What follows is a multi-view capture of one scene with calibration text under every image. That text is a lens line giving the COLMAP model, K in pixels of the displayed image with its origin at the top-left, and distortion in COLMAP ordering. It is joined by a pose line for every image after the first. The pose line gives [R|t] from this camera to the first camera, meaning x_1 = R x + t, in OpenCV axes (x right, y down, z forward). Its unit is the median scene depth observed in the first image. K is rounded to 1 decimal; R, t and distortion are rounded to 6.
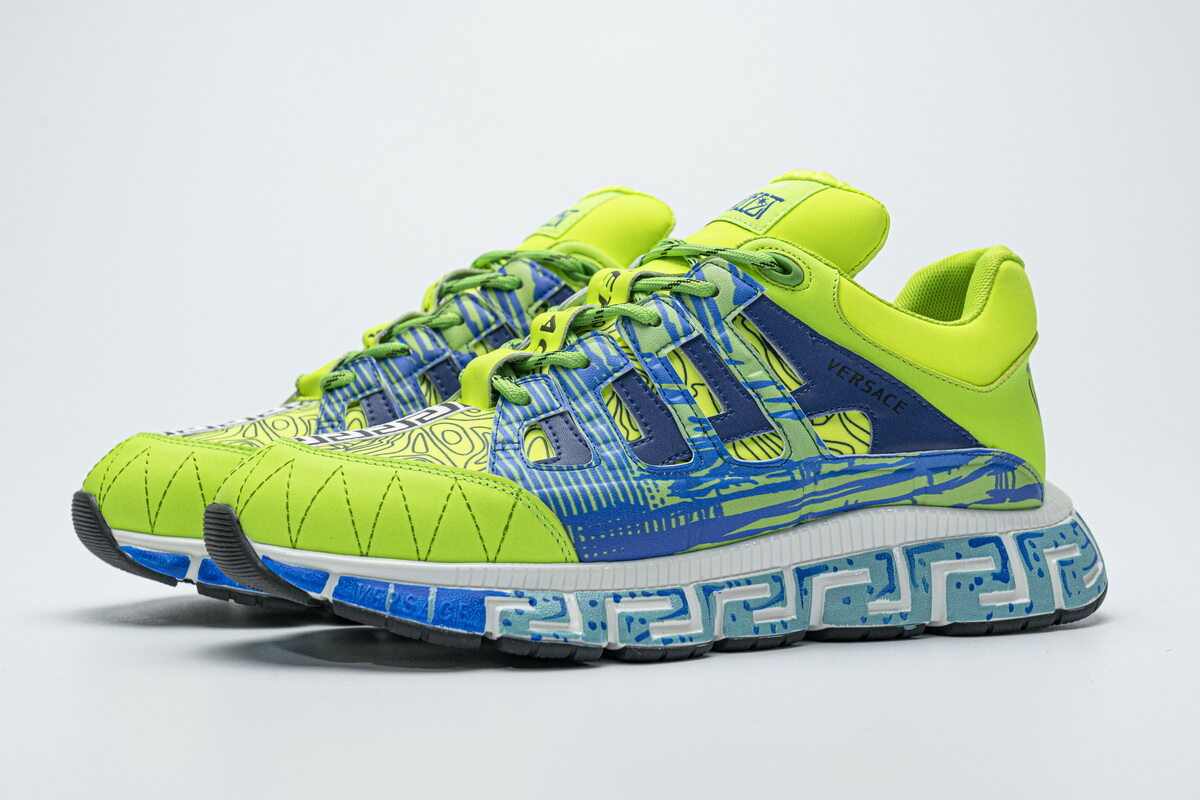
lens RADIAL K [[2321.4, 0, 600.0], [0, 2321.4, 400.0], [0, 0, 1]] dist [0.006382, 0.002553]
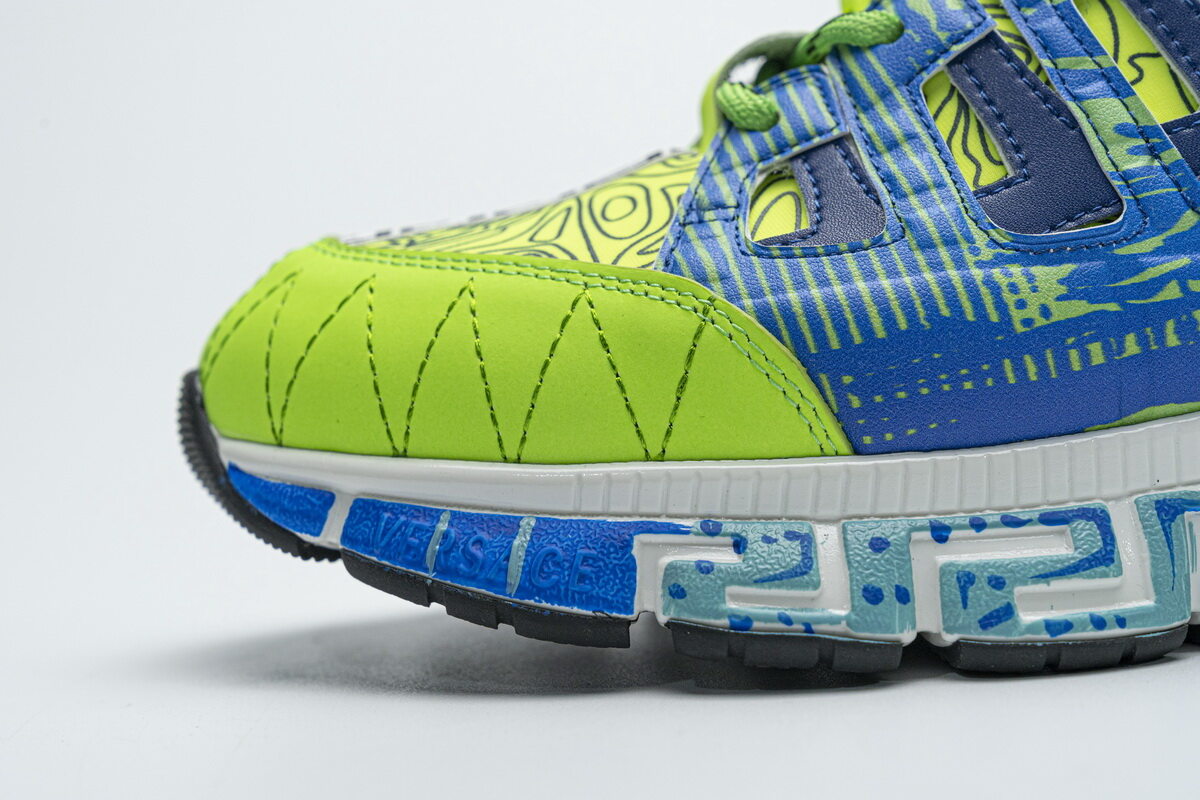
lens RADIAL K [[2321.4, 0, 600.0], [0, 2321.4, 400.0], [0, 0, 1]] dist [0.006382, 0.002553]
pose [[0.927084, -0.044341, -0.372222, 0.109502], [0.051866, 0.998602, 0.010224, 0.050136], [0.371248, -0.028784, 0.928087, 0.541623]]
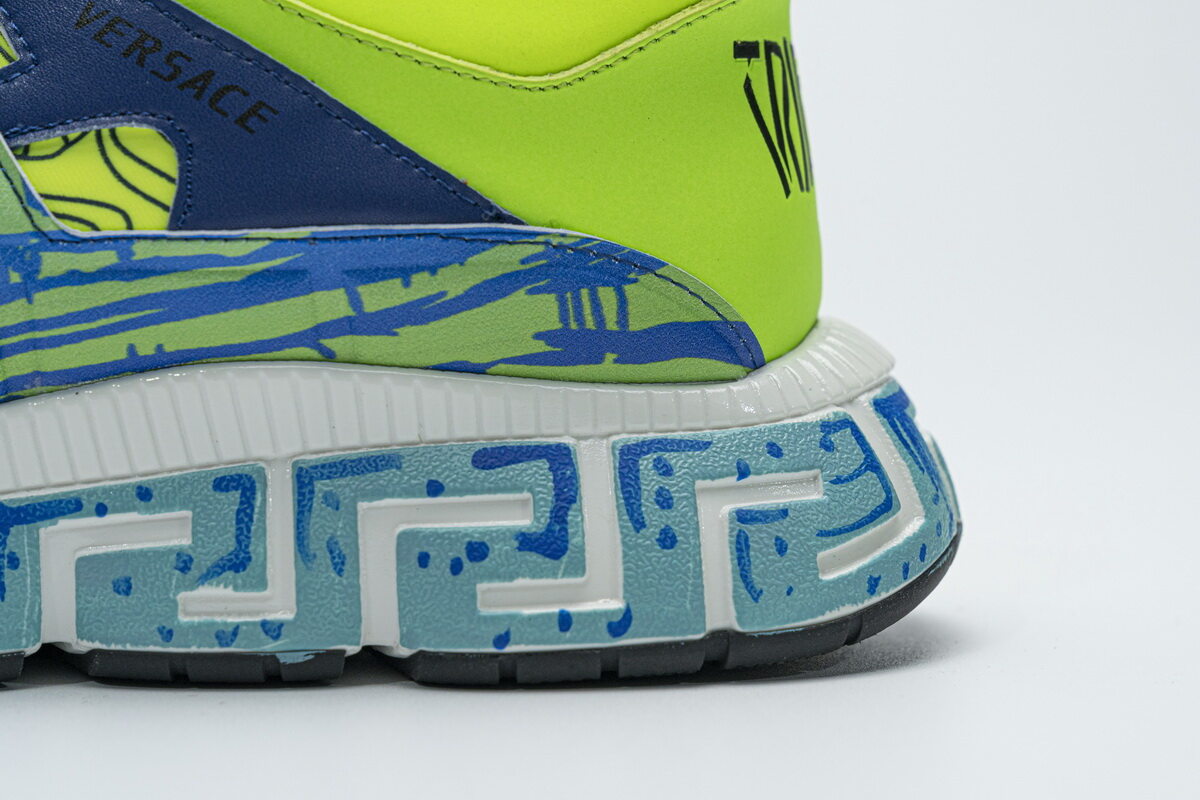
lens RADIAL K [[2321.4, 0, 600.0], [0, 2321.4, 400.0], [0, 0, 1]] dist [0.006382, 0.002553]
pose [[0.936580, 0.013896, -0.350179, 0.336145], [-0.008587, 0.999824, 0.016709, 0.046336], [0.350349, -0.012643, 0.936534, 0.653093]]
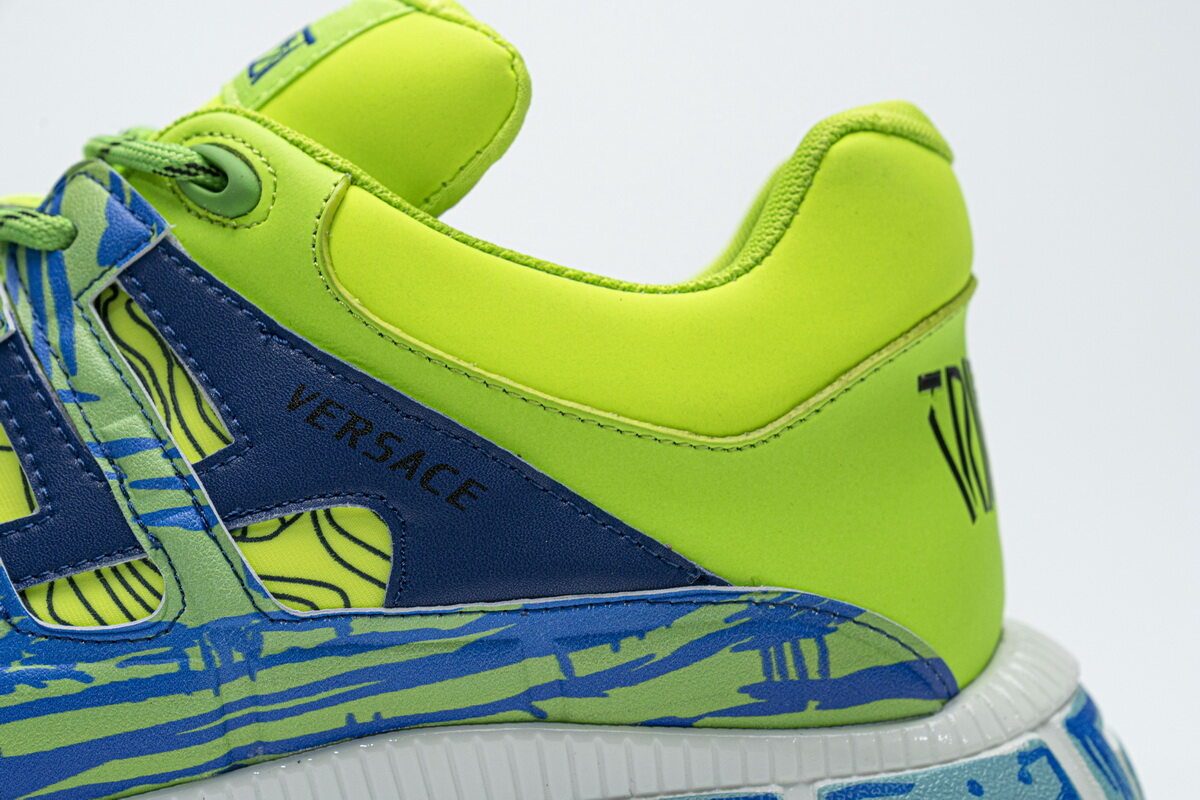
lens RADIAL K [[2321.4, 0, 600.0], [0, 2321.4, 400.0], [0, 0, 1]] dist [0.006382, 0.002553]
pose [[0.926495, -0.014194, -0.376038, 0.316126], [0.022404, 0.999596, 0.017470, -0.021261], [0.375639, -0.024611, 0.926439, 0.634804]]
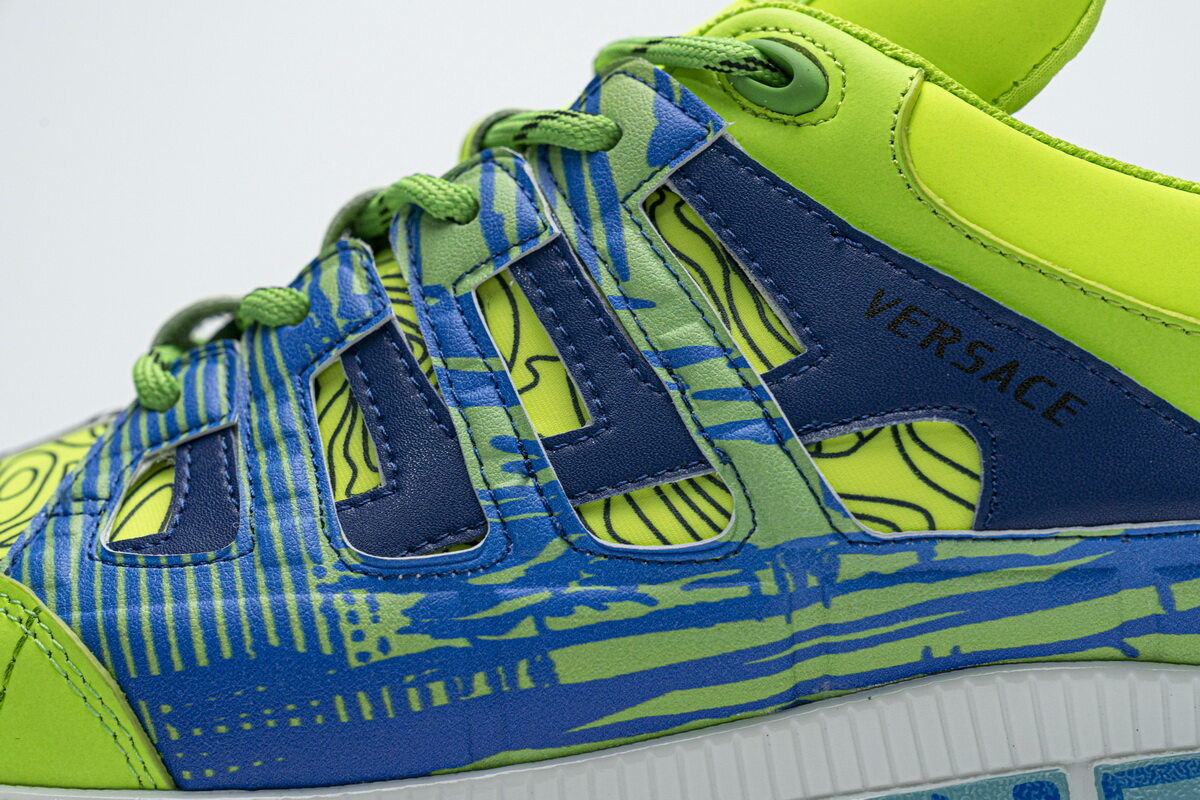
lens RADIAL K [[2321.4, 0, 600.0], [0, 2321.4, 400.0], [0, 0, 1]] dist [0.006382, 0.002553]
pose [[0.906969, -0.010675, -0.421062, 0.226711], [0.007843, 0.999933, -0.008455, 0.004254], [0.421124, 0.004366, 0.906993, 0.630167]]
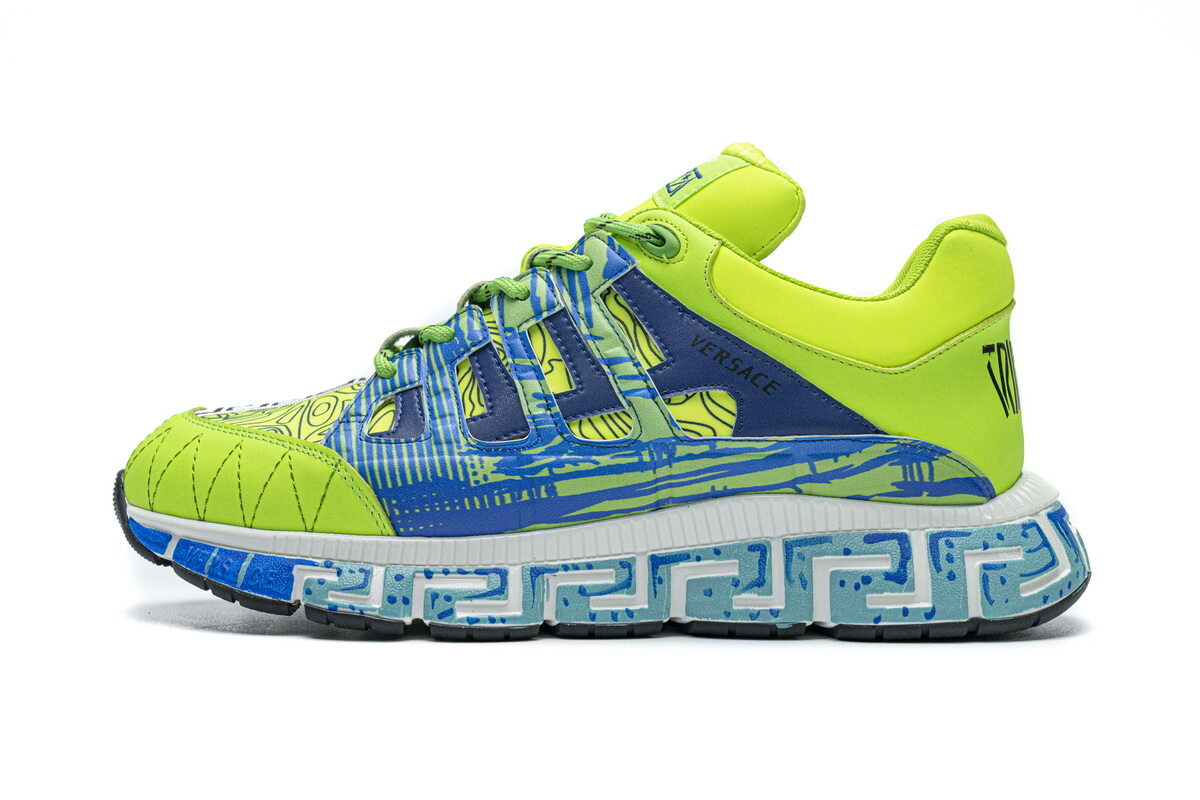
lens RADIAL K [[2321.4, 0, 600.0], [0, 2321.4, 400.0], [0, 0, 1]] dist [0.006382, 0.002553]
pose [[0.898058, 0.015289, -0.439612, 0.486105], [-0.019631, 0.999793, -0.005331, 0.014712], [0.439440, 0.013418, 0.898172, 0.139590]]
